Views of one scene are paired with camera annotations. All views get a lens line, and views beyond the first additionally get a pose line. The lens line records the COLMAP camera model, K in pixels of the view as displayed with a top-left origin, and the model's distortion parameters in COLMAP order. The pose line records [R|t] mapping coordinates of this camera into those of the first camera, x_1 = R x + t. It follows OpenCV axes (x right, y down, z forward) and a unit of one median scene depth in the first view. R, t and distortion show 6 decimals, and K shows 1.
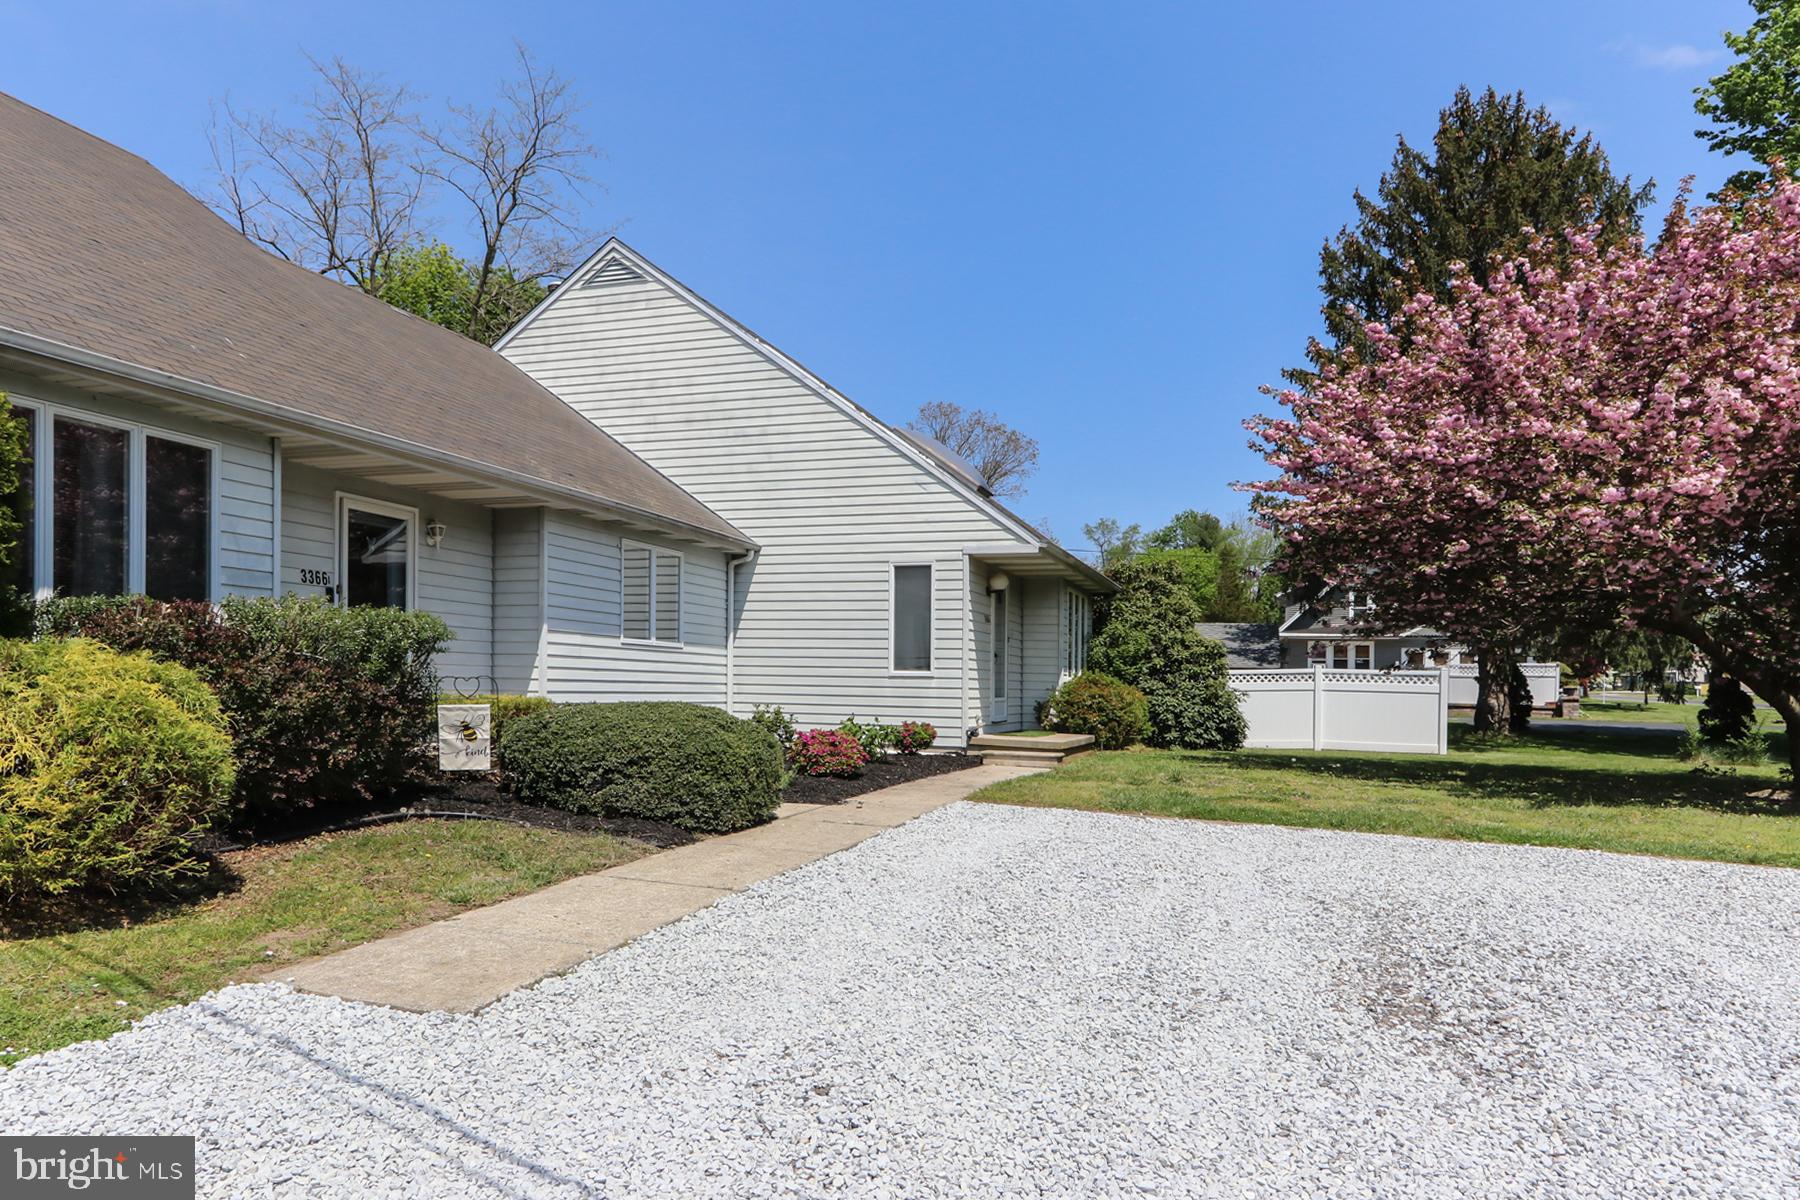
lens RADIAL K [[1120.9, 0, 869.3], [0, 1120.9, 676.8], [0, 0, 1]] dist [-0.005470, 0.000083]
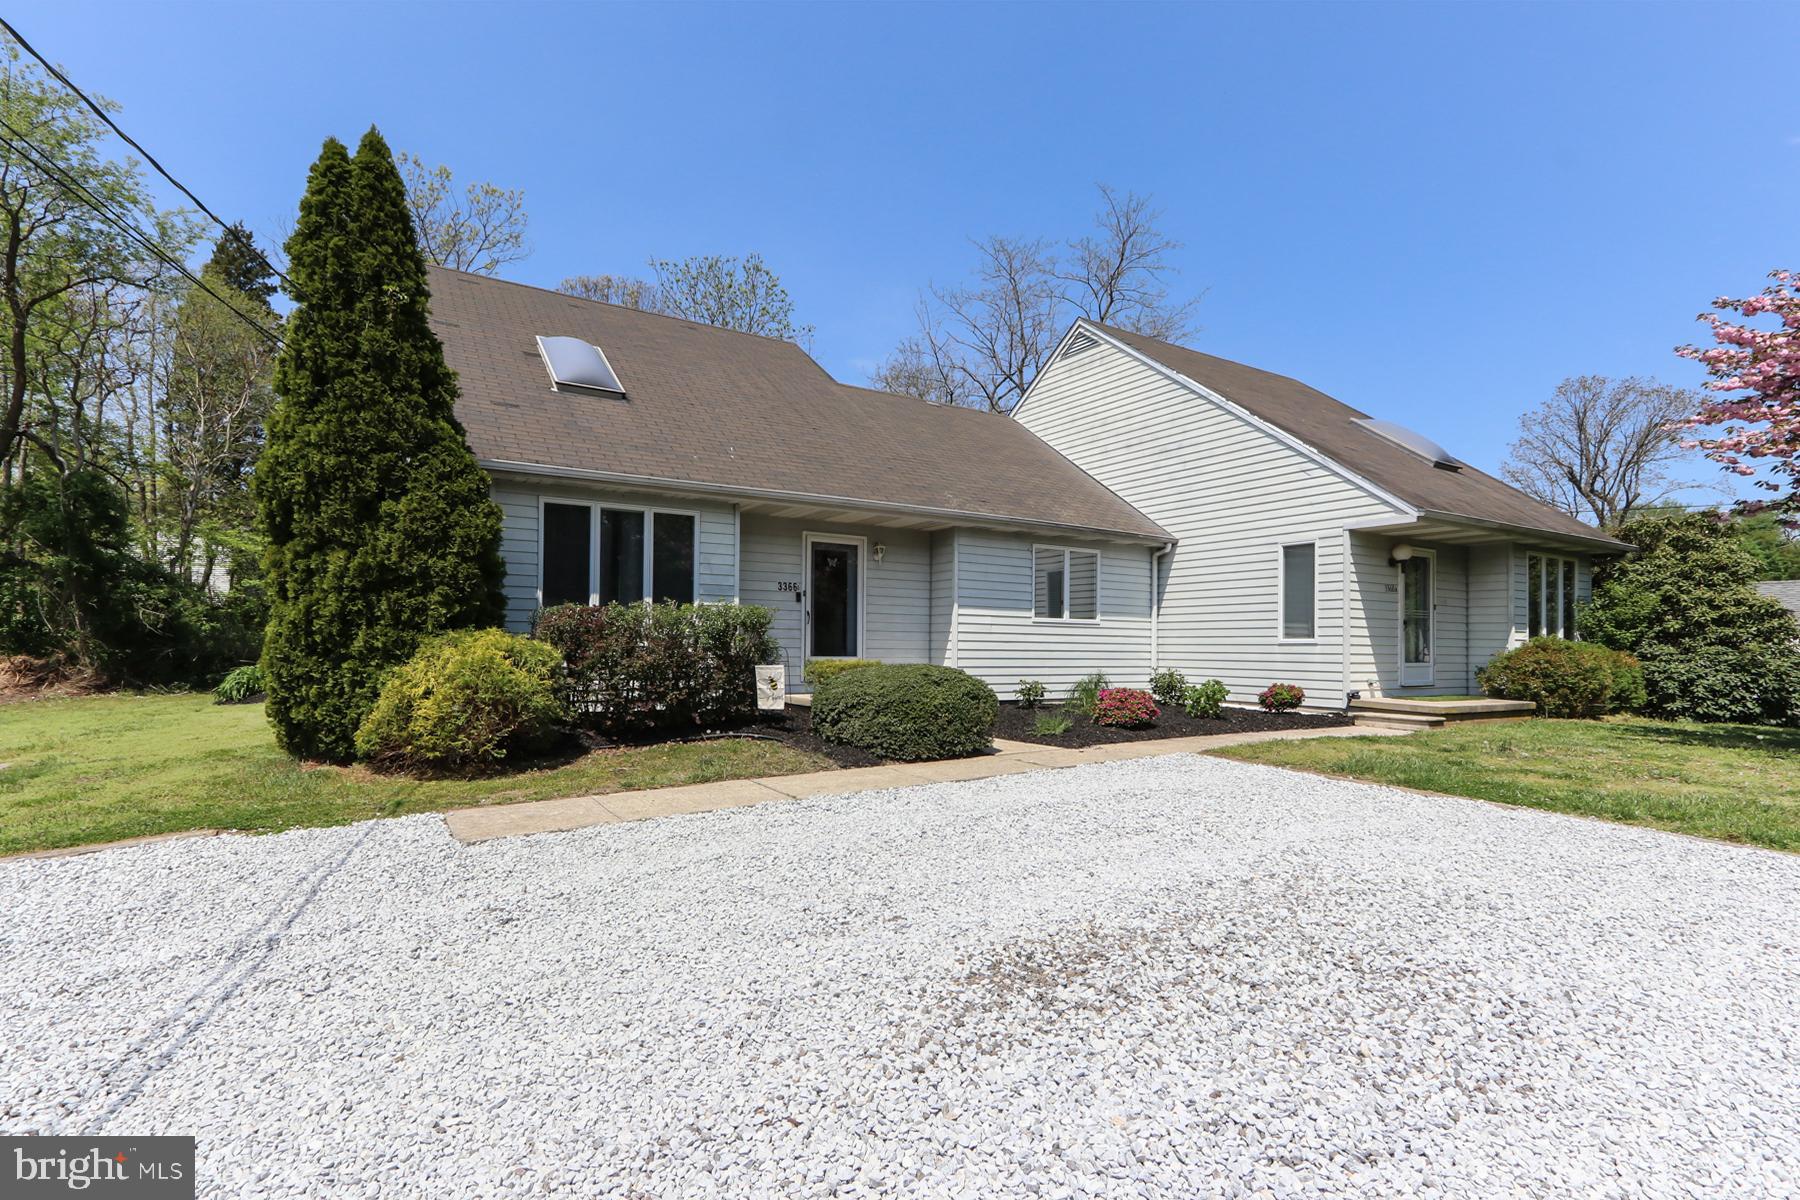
lens RADIAL K [[840.0, 0, 911.6], [0, 840.0, 637.3], [0, 0, 1]] dist [0.000048, 0.000370]
pose [[0.790295, -0.017838, -0.612467, 0.246018], [0.009337, 0.999811, -0.017071, 0.003917], [0.612655, 0.007773, 0.790312, 0.101923]]
